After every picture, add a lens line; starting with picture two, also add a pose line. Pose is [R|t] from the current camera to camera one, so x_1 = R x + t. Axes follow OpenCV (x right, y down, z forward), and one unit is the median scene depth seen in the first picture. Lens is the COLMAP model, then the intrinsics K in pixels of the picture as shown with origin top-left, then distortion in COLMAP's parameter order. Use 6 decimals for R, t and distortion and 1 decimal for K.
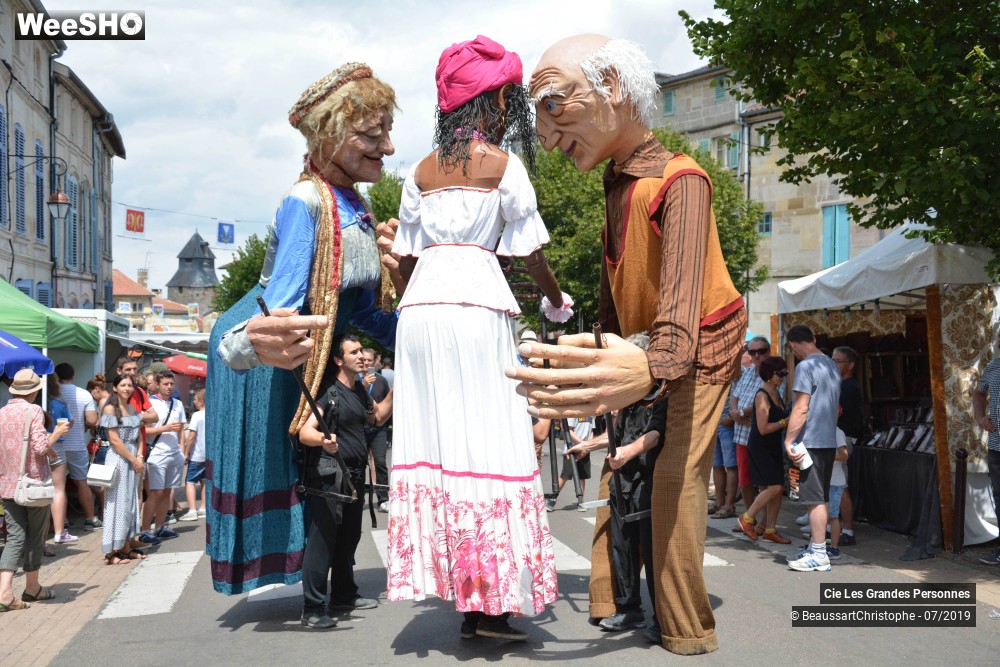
lens RADIAL K [[1261.8, 0, 491.9], [0, 1261.8, 331.5], [0, 0, 1]] dist [0.169373, 0.000000]
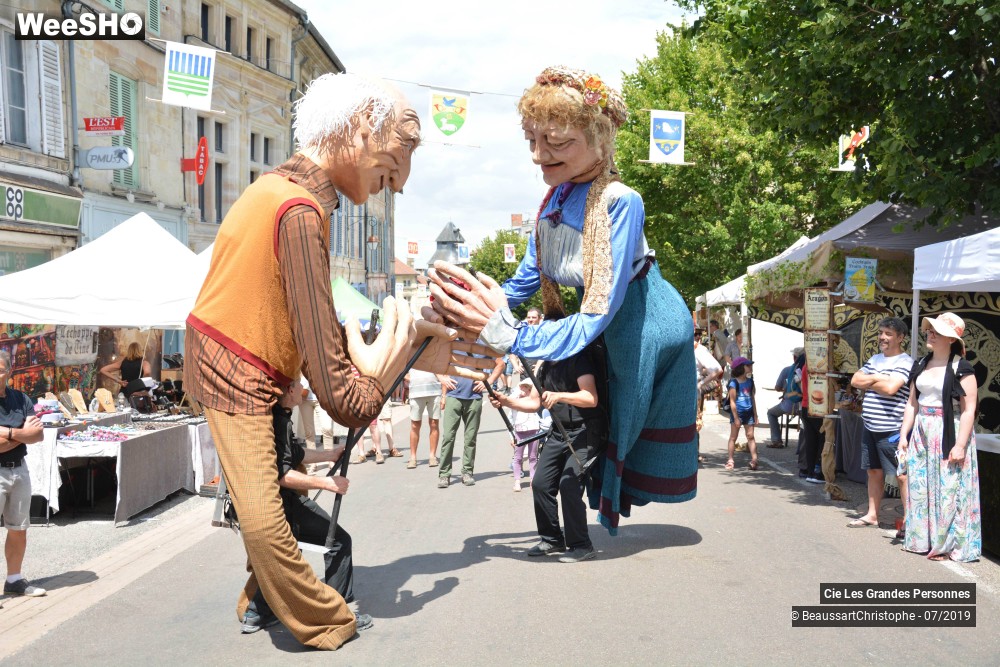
lens RADIAL K [[1037.3, 0, 490.8], [0, 1037.3, 340.9], [0, 0, 1]] dist [0.106748, 0.000000]
pose [[0.982101, 0.001155, -0.188353, 0.031836], [0.006417, 0.999196, 0.039584, -0.005350], [0.188247, -0.040084, 0.981303, -0.127201]]
